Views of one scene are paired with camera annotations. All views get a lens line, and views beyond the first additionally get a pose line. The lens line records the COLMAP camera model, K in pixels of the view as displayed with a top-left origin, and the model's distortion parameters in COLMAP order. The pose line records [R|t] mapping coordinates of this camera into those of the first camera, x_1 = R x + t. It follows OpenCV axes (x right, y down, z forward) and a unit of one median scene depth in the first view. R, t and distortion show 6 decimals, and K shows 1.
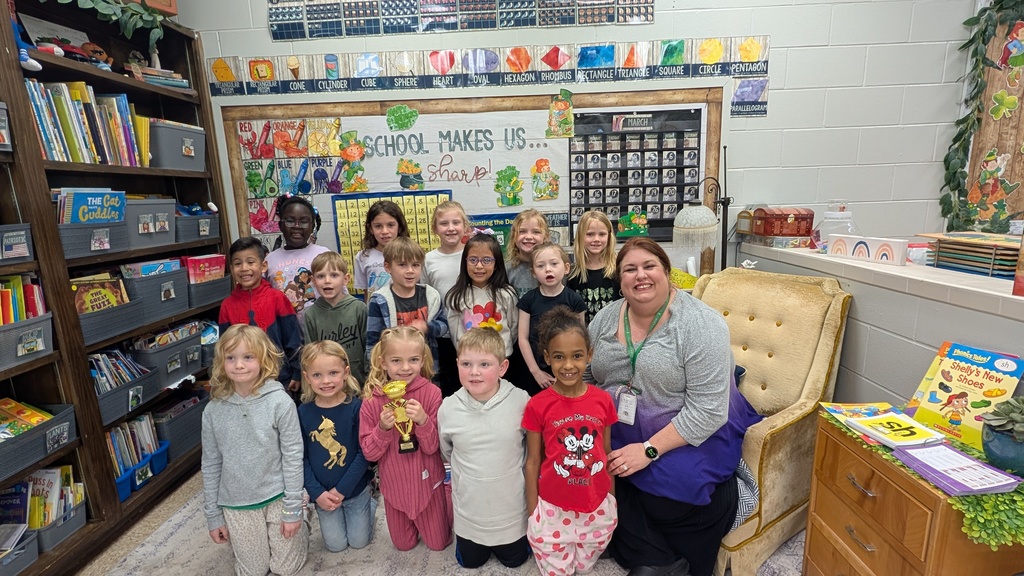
lens RADIAL K [[459.7, 0, 507.8], [0, 459.7, 286.1], [0, 0, 1]] dist [-0.008209, 0.000431]
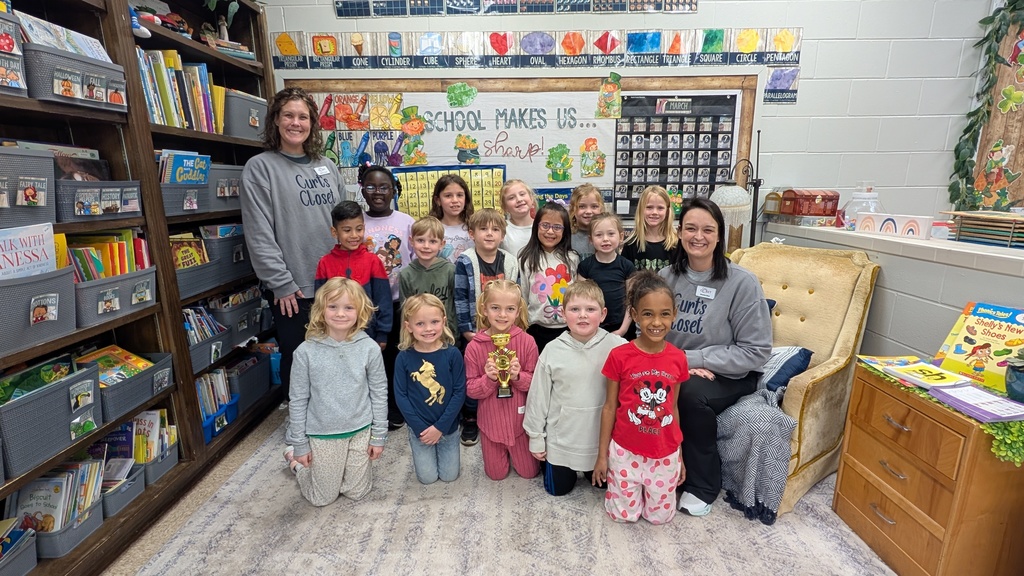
lens RADIAL K [[459.7, 0, 500.9], [0, 459.7, 287.2], [0, 0, 1]] dist [-0.008209, 0.000431]
pose [[0.999544, 0.018942, 0.023496, -0.175654], [-0.019565, 0.999455, 0.026602, 0.053575], [-0.022979, -0.027049, 0.999370, -0.083841]]
